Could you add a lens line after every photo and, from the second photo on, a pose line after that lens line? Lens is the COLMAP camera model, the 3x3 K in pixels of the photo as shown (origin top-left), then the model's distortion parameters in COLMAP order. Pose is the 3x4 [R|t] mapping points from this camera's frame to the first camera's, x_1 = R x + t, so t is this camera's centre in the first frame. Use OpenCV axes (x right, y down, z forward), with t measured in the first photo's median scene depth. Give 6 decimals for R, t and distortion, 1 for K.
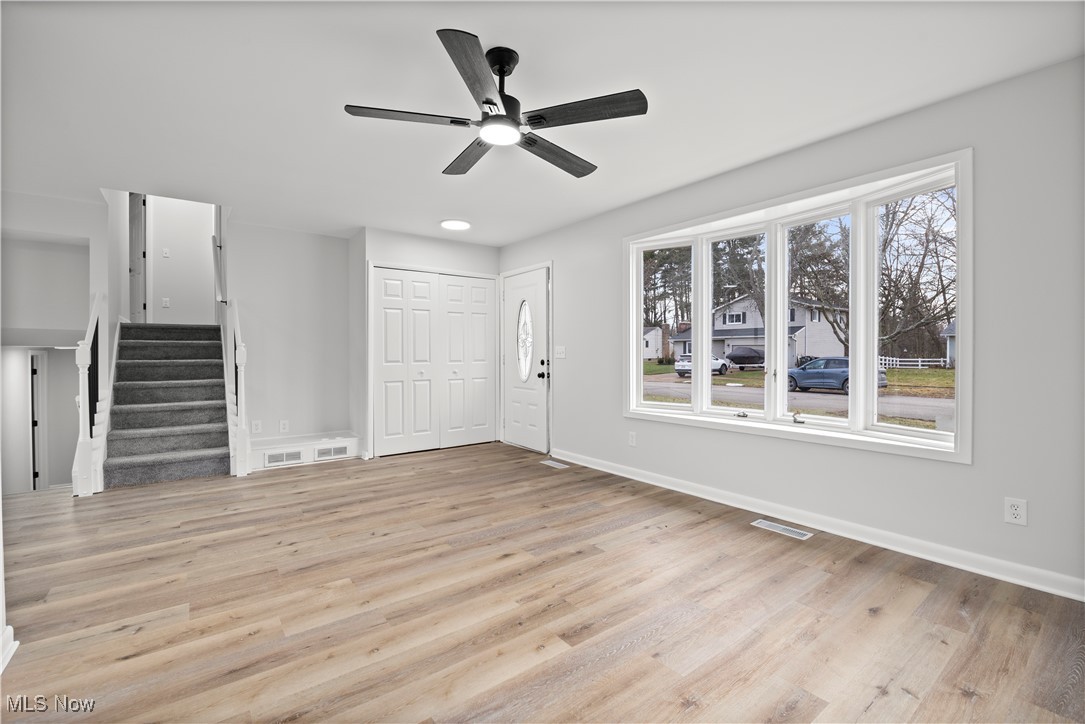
lens RADIAL K [[472.1, 0, 542.5], [0, 472.1, 362.0], [0, 0, 1]] dist [-0.015372, -0.000068]
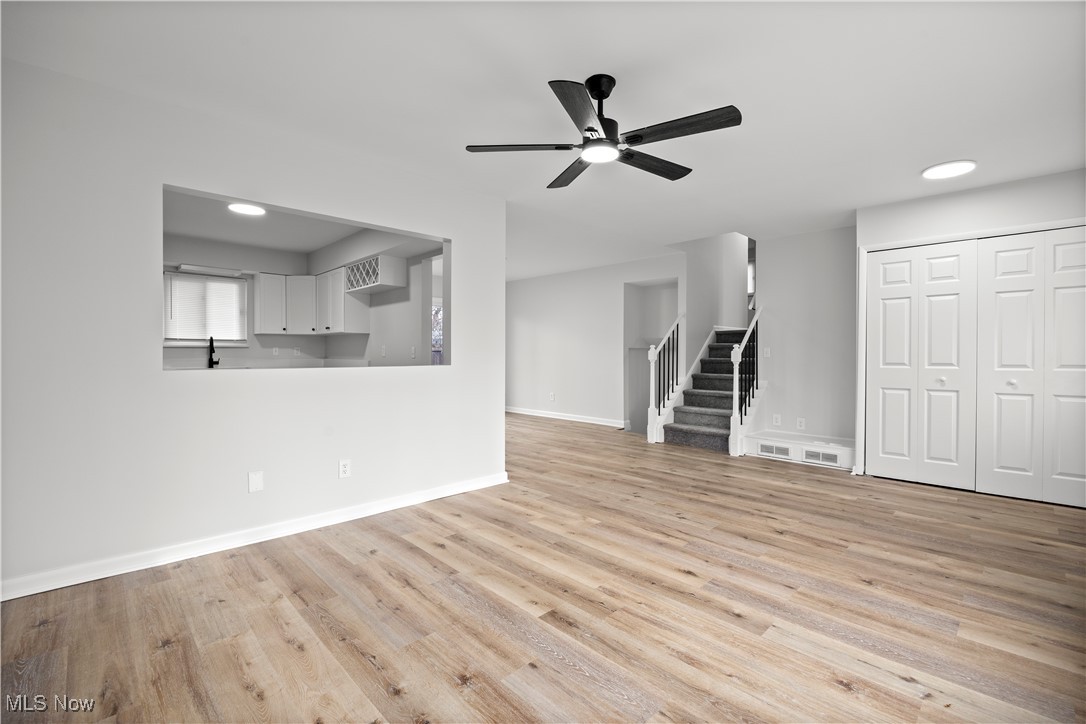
lens RADIAL K [[472.5, 0, 543.0], [0, 472.5, 362.0], [0, 0, 1]] dist [-0.015372, -0.000068]
pose [[0.119743, 0.020972, -0.992583, 0.712086], [-0.020085, 0.999623, 0.018698, -0.013218], [0.992602, 0.017697, 0.120120, 0.530971]]
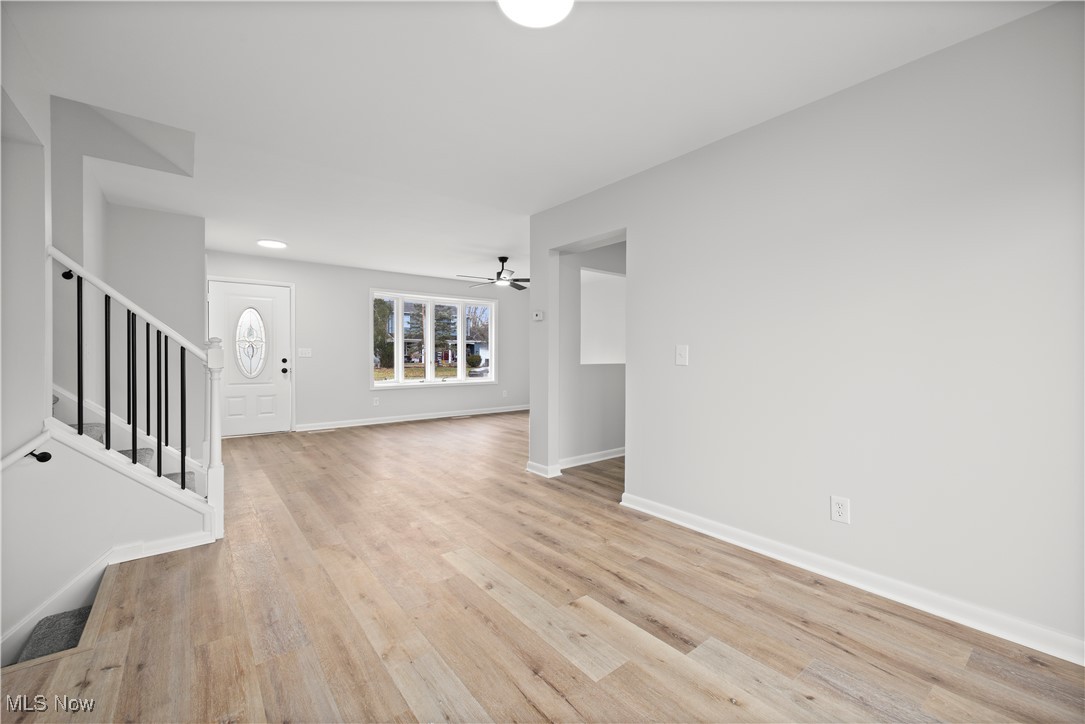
lens RADIAL K [[440.8, 0, 543.1], [0, 440.8, 359.0], [0, 0, 1]] dist [0.007489, -0.000547]
pose [[-0.024344, -0.009932, 0.999654, -2.146527], [0.015044, 0.999834, 0.010301, -0.010506], [-0.999590, 0.015290, -0.024191, 0.579412]]
